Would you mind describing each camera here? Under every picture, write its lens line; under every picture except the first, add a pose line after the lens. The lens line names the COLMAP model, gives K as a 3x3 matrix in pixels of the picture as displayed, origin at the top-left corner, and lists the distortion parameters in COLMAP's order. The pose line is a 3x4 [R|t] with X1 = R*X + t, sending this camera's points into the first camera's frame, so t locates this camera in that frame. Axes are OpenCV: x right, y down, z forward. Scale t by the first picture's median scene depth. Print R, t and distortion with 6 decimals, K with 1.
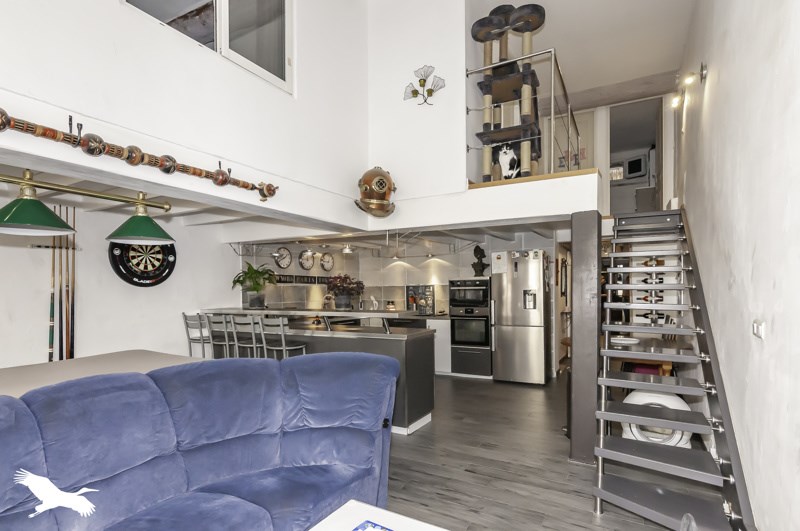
lens RADIAL K [[397.5, 0, 406.9], [0, 397.5, 288.3], [0, 0, 1]] dist [0.000150, 0.000572]
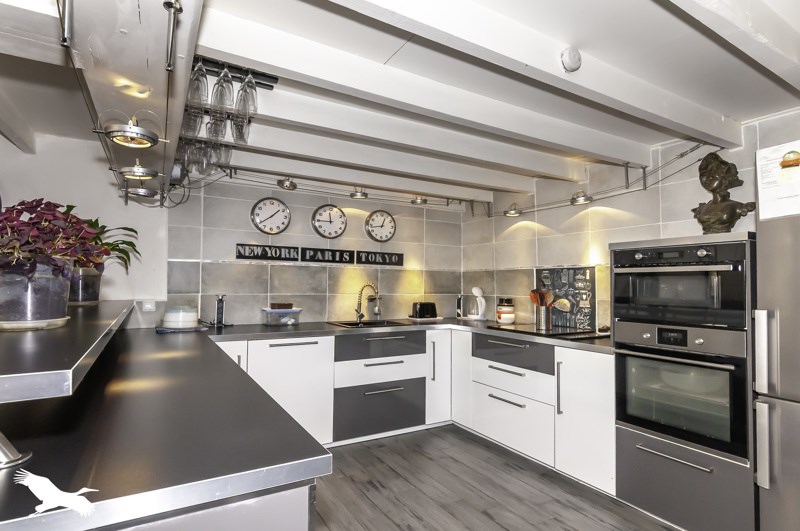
lens RADIAL K [[397.5, 0, 403.8], [0, 397.5, 276.5], [0, 0, 1]] dist [0.000150, 0.000572]
pose [[0.853763, 0.007738, -0.520604, 0.138892], [-0.014301, 0.999861, -0.008591, 0.011867], [0.520465, 0.014780, 0.853755, 0.595388]]
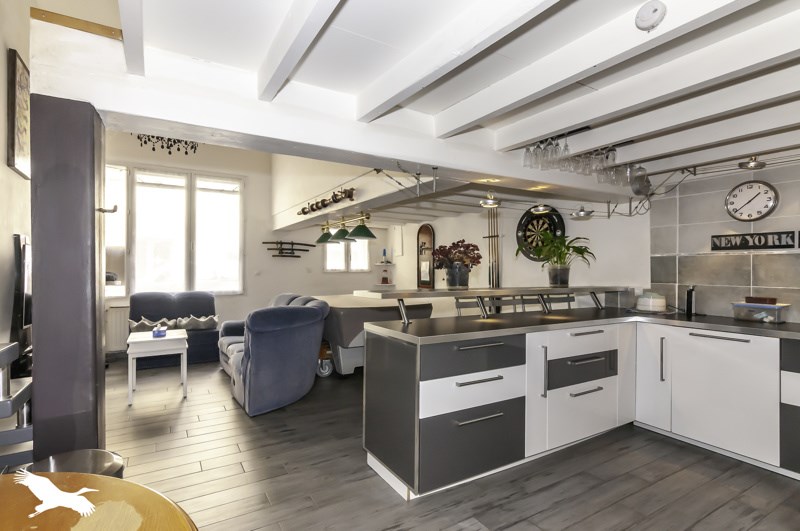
lens RADIAL K [[397.5, 0, 404.5], [0, 397.5, 264.3], [0, 0, 1]] dist [0.000150, 0.000572]
pose [[-0.497788, -0.007189, -0.867269, 0.346843], [0.001856, 0.999955, -0.009354, 0.009845], [0.867297, -0.006266, -0.497752, 0.835862]]
